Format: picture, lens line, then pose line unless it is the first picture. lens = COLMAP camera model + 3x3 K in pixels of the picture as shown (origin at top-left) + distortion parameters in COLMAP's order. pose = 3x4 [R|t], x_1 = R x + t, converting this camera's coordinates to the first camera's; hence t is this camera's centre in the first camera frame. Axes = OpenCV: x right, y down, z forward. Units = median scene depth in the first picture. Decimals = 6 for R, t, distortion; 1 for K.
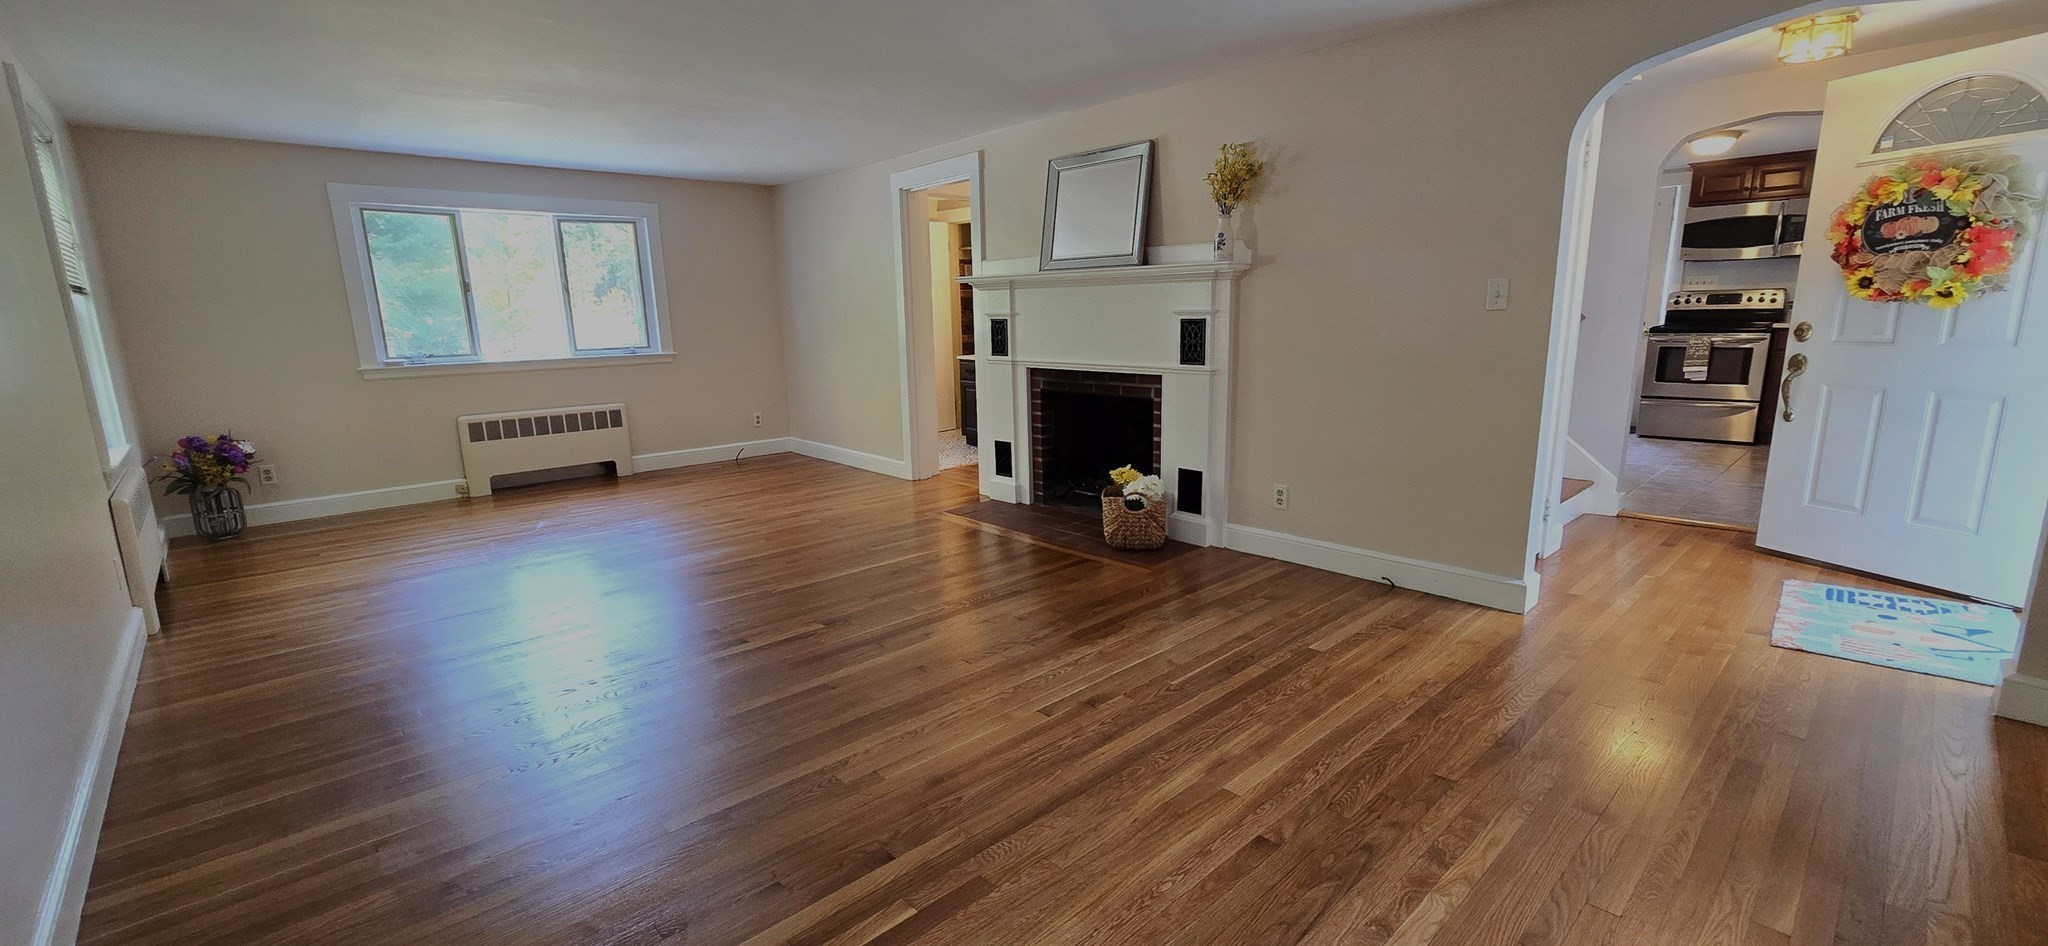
lens RADIAL K [[842.6, 0, 1043.2], [0, 842.6, 476.0], [0, 0, 1]] dist [-0.001515, -0.000302]
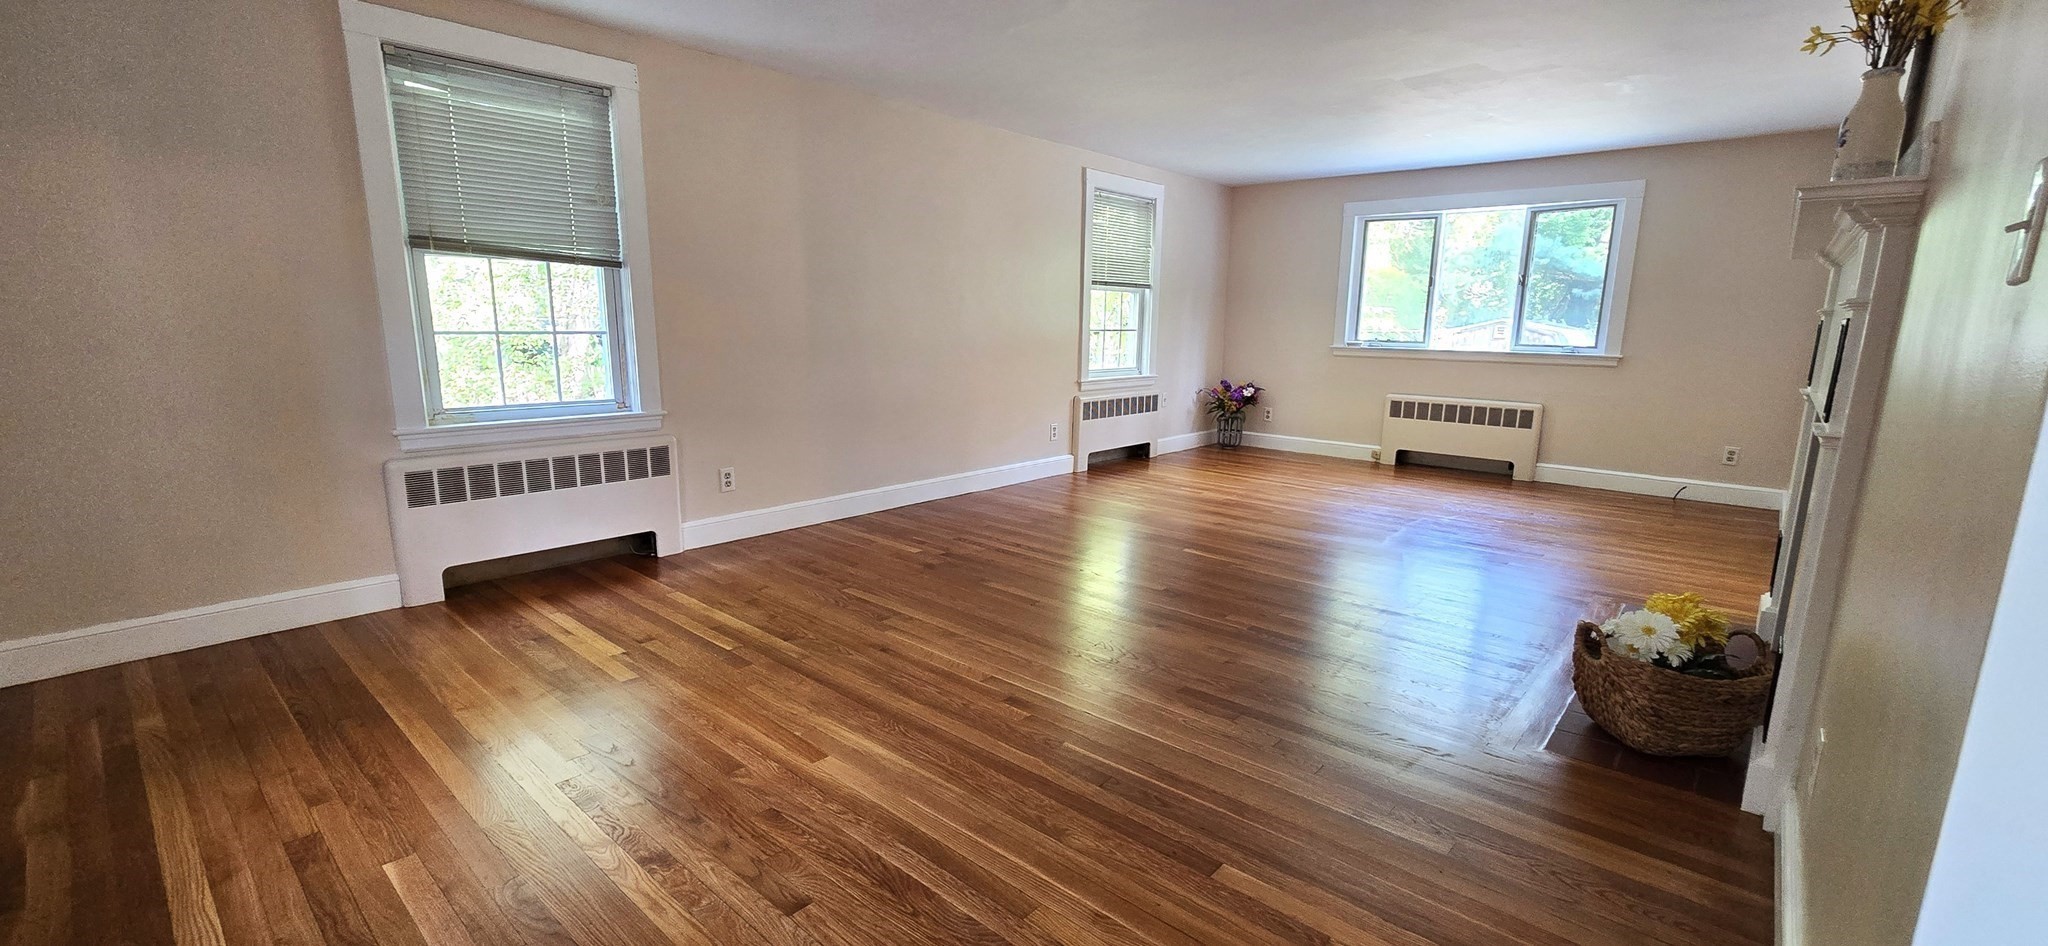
lens RADIAL K [[842.6, 0, 1012.2], [0, 842.6, 469.1], [0, 0, 1]] dist [-0.001515, -0.000302]
pose [[0.078149, 0.199560, -0.976764, 0.626219], [-0.212229, 0.960633, 0.179284, -0.101818], [0.974090, 0.193287, 0.117424, 0.561543]]
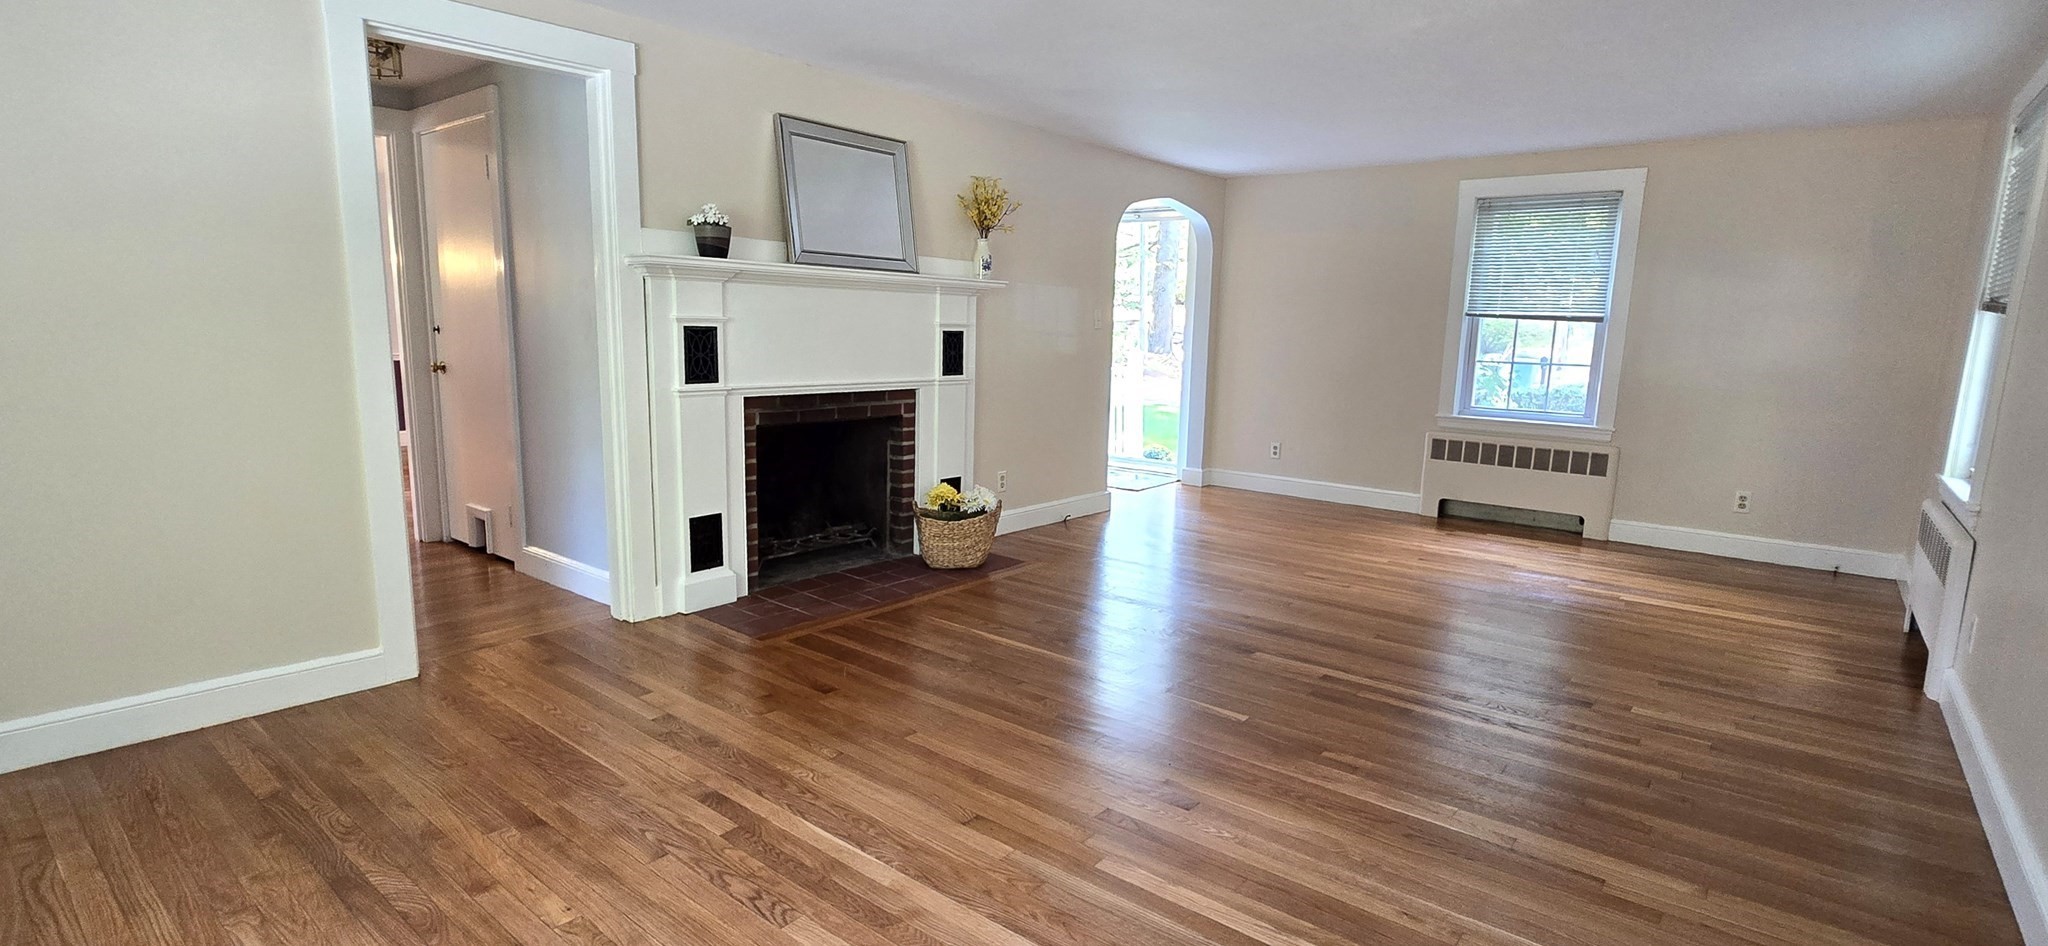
lens RADIAL K [[963.6, 0, 1021.0], [0, 963.6, 472.6], [0, 0, 1]] dist [-0.000373, 0.000704]
pose [[-0.108945, -0.138063, 0.984413, -1.044809], [0.169182, 0.973284, 0.155226, -0.192758], [-0.979545, 0.183457, -0.082677, 1.080034]]
